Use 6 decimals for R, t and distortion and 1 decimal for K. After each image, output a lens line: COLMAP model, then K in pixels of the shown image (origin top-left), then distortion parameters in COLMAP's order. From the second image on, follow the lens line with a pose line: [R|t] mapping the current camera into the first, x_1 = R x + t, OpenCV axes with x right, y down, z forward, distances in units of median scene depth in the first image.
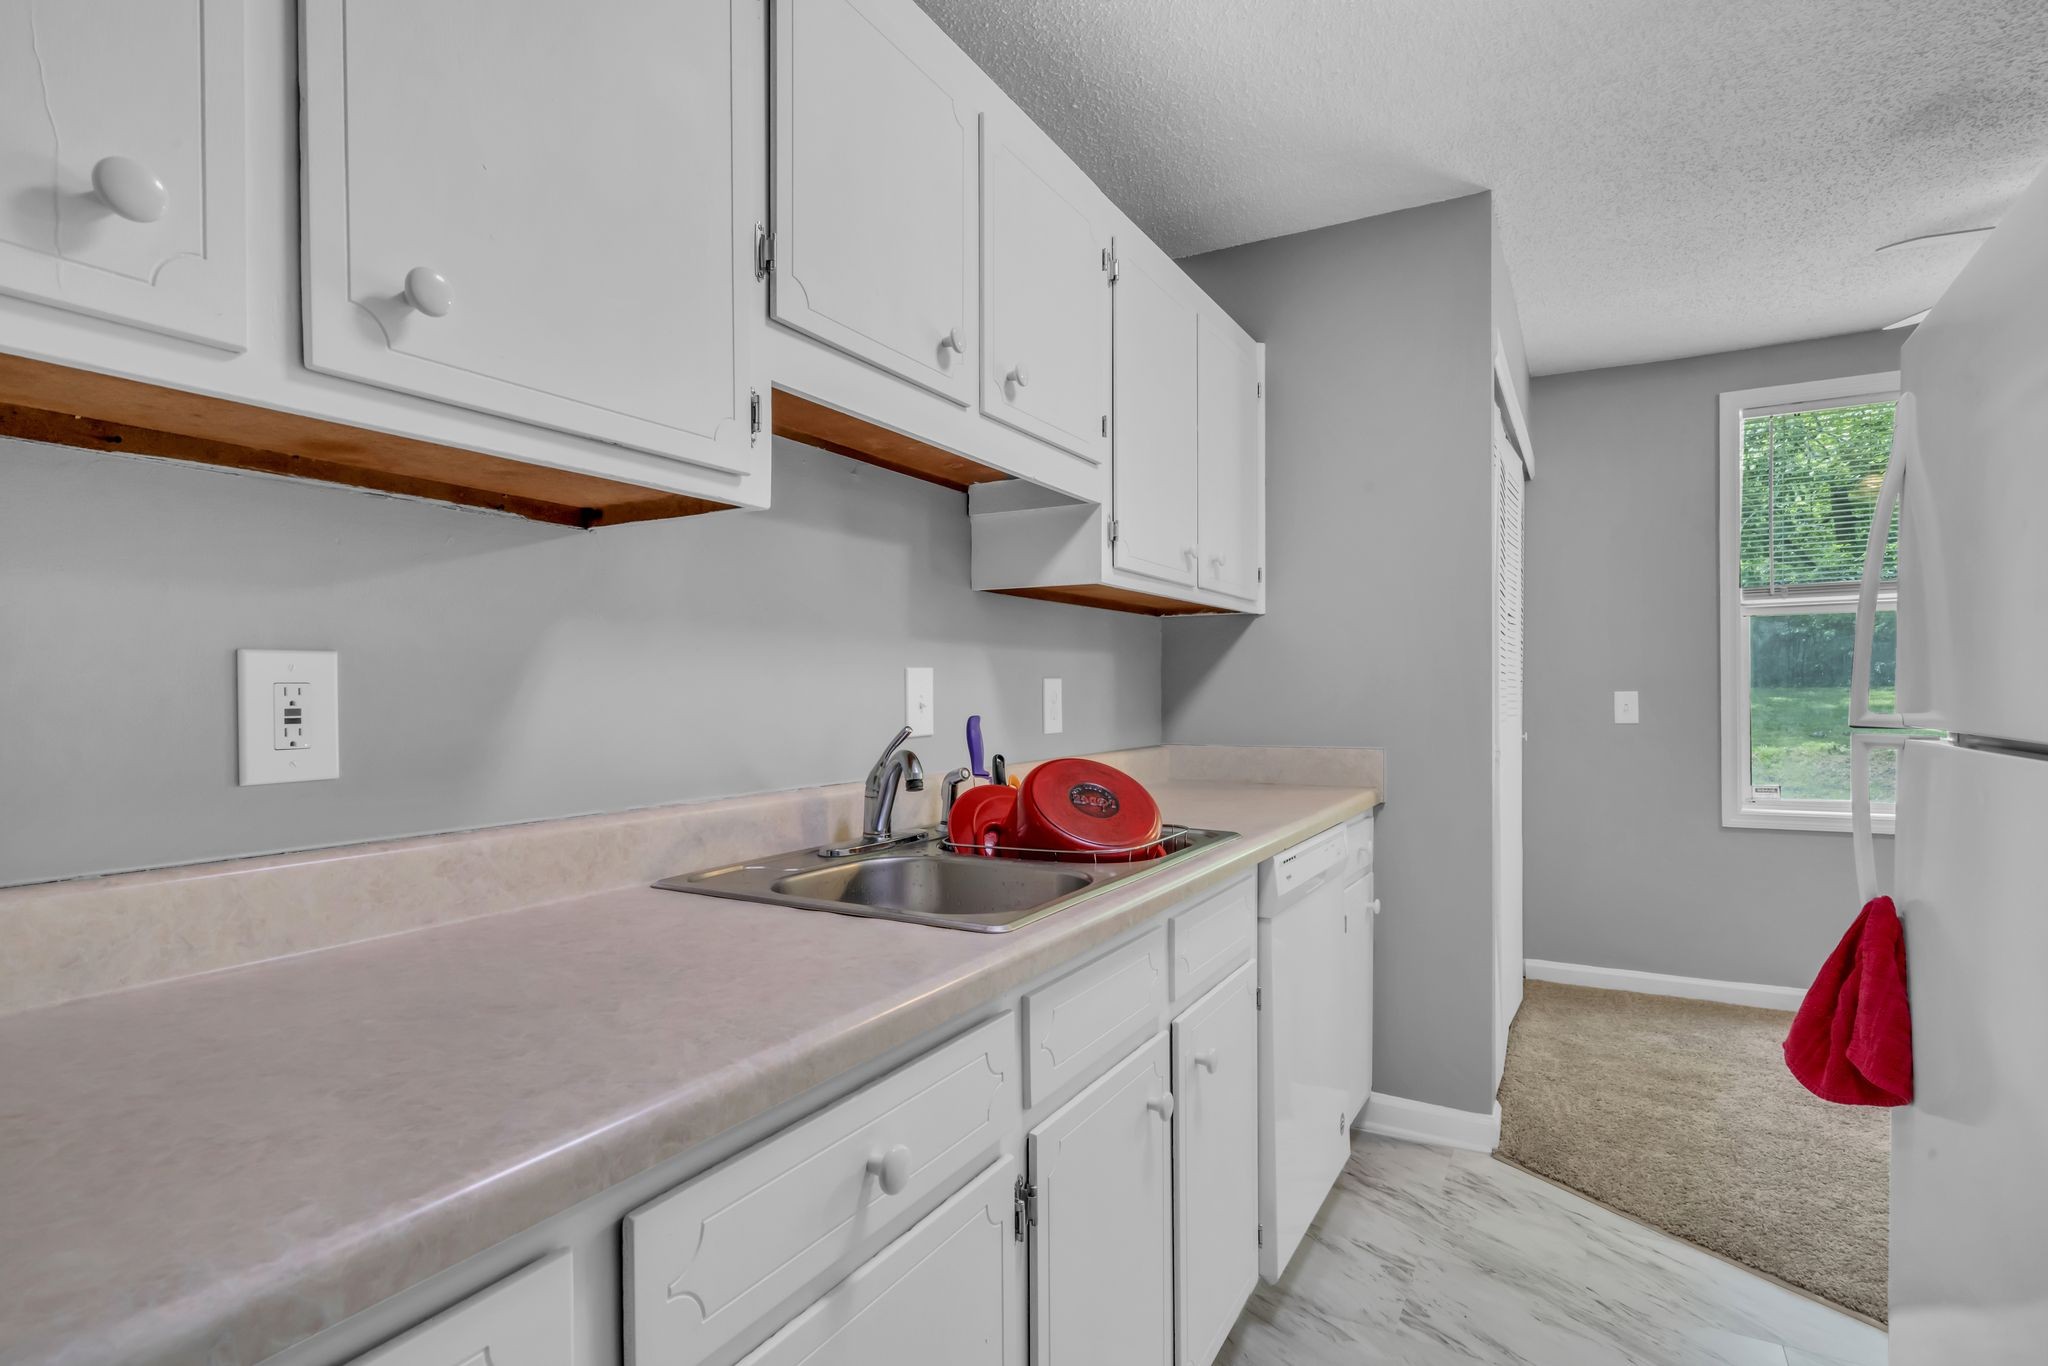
lens RADIAL K [[1016.9, 0, 1024.9], [0, 1016.9, 697.9], [0, 0, 1]] dist [0.000605, 0.001339]
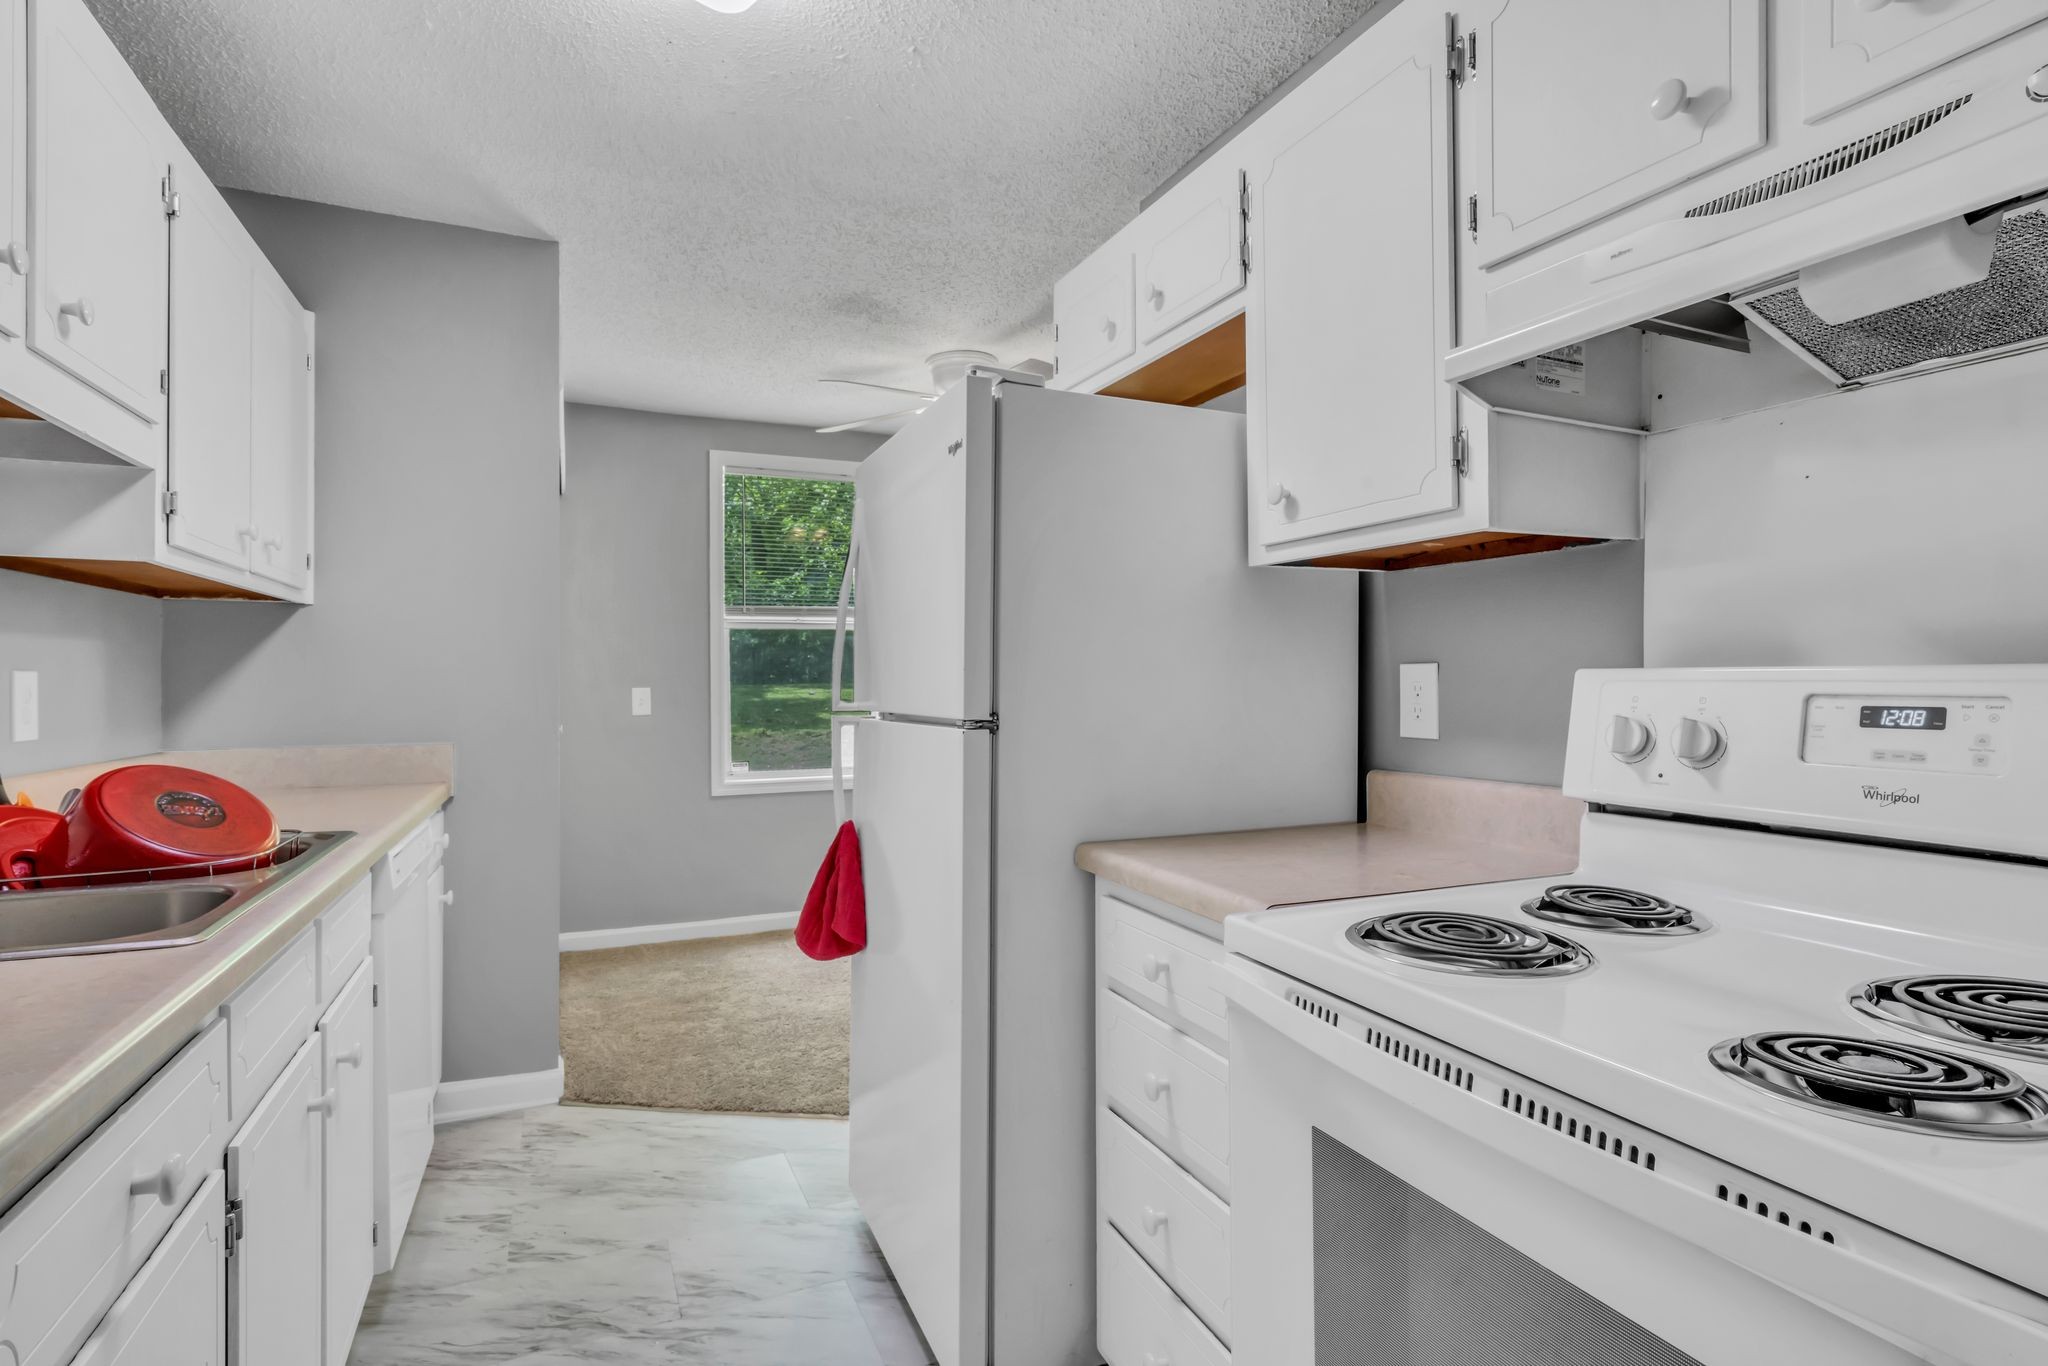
lens RADIAL K [[1016.1, 0, 1024.0], [0, 1016.1, 683.0], [0, 0, 1]] dist [0.001116, 0.000417]
pose [[0.594086, 0.004919, 0.804387, -0.150514], [0.003731, 0.999954, -0.008871, -0.000138], [-0.804393, 0.008271, 0.594040, -0.083842]]
